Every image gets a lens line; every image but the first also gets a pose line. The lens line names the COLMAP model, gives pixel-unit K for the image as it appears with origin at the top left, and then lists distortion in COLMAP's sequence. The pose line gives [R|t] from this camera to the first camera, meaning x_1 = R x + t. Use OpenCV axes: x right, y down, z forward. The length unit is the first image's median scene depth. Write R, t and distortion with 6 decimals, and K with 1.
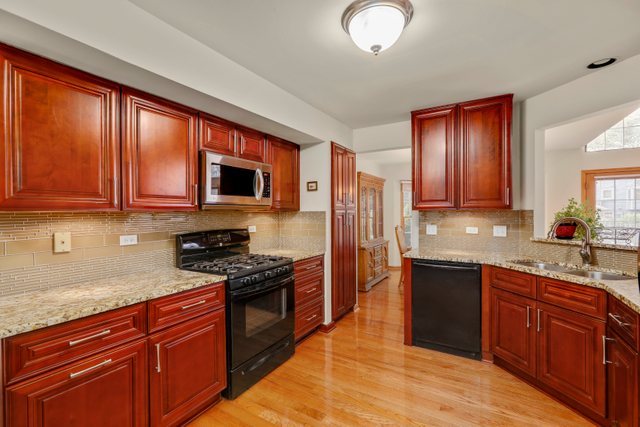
lens RADIAL K [[285.7, 0, 321.1], [0, 285.7, 213.0], [0, 0, 1]] dist [0.002144, 0.000222]
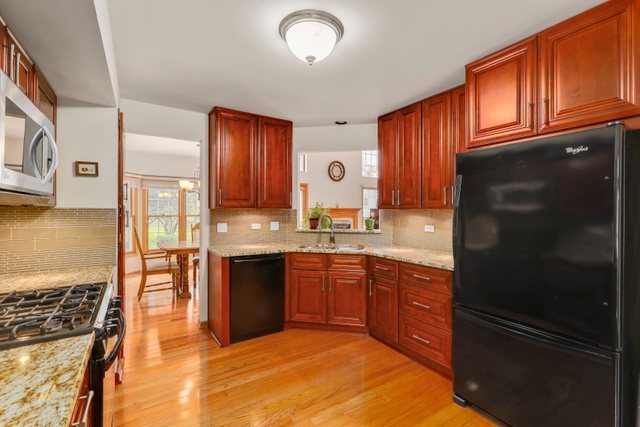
lens RADIAL K [[285.7, 0, 322.9], [0, 285.7, 212.6], [0, 0, 1]] dist [0.002144, 0.000222]
pose [[0.433675, -0.001411, 0.901068, -0.407772], [-0.002830, 0.999992, 0.002928, 0.000477], [-0.901065, -0.003820, 0.433668, 0.261487]]
